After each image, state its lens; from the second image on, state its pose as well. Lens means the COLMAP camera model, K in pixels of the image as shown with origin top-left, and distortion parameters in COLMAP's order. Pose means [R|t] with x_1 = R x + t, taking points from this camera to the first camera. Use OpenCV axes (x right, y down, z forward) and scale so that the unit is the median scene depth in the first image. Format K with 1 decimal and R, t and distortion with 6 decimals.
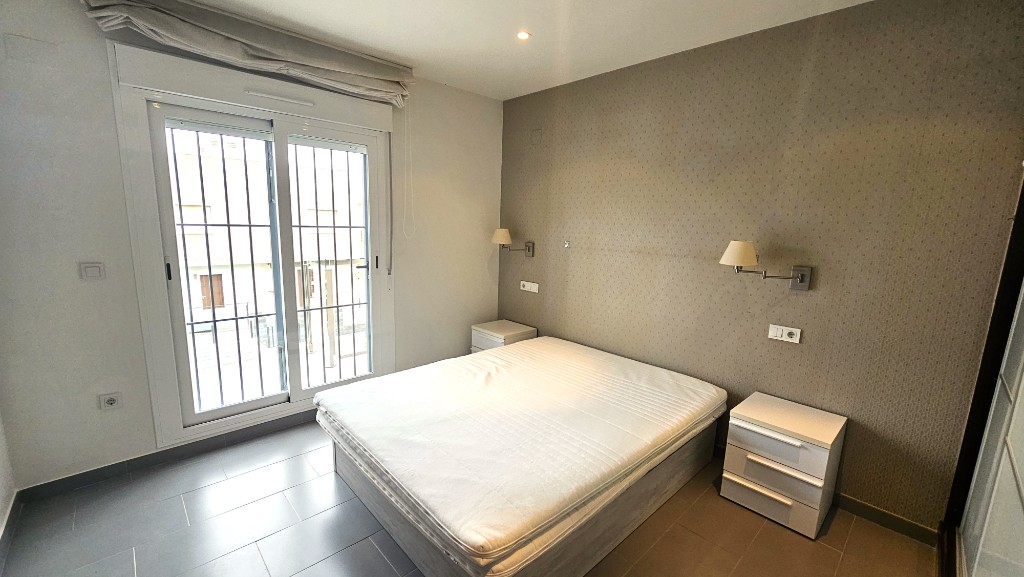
lens RADIAL K [[414.2, 0, 511.8], [0, 414.2, 289.5], [0, 0, 1]] dist [-0.001232, -0.000253]
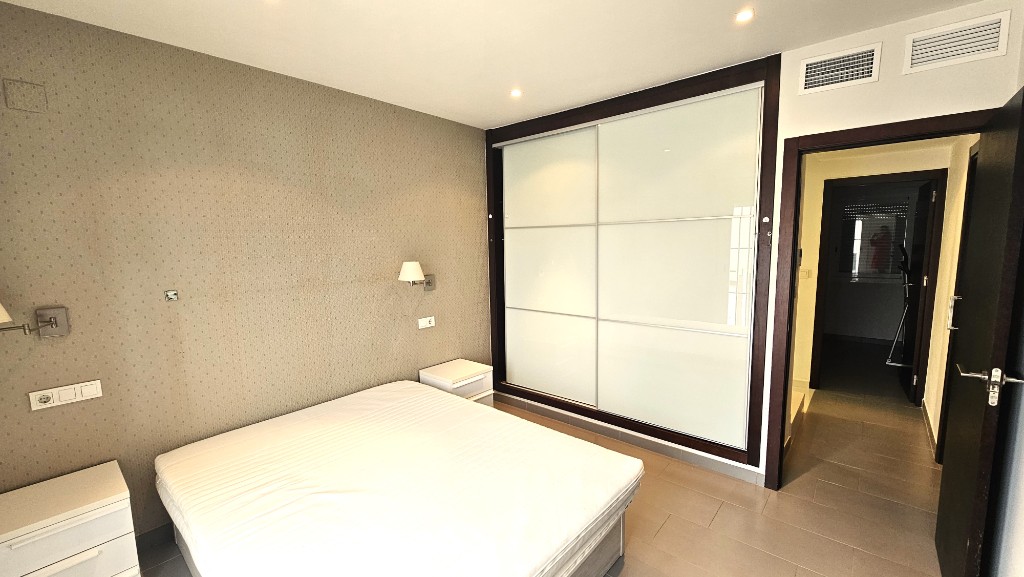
lens RADIAL K [[414.2, 0, 511.5], [0, 414.2, 294.6], [0, 0, 1]] dist [-0.001232, -0.000253]
pose [[-0.093121, -0.153067, 0.983819, -0.703205], [0.184185, 0.968410, 0.168103, -0.159458], [-0.978470, 0.196859, -0.061986, 0.707457]]
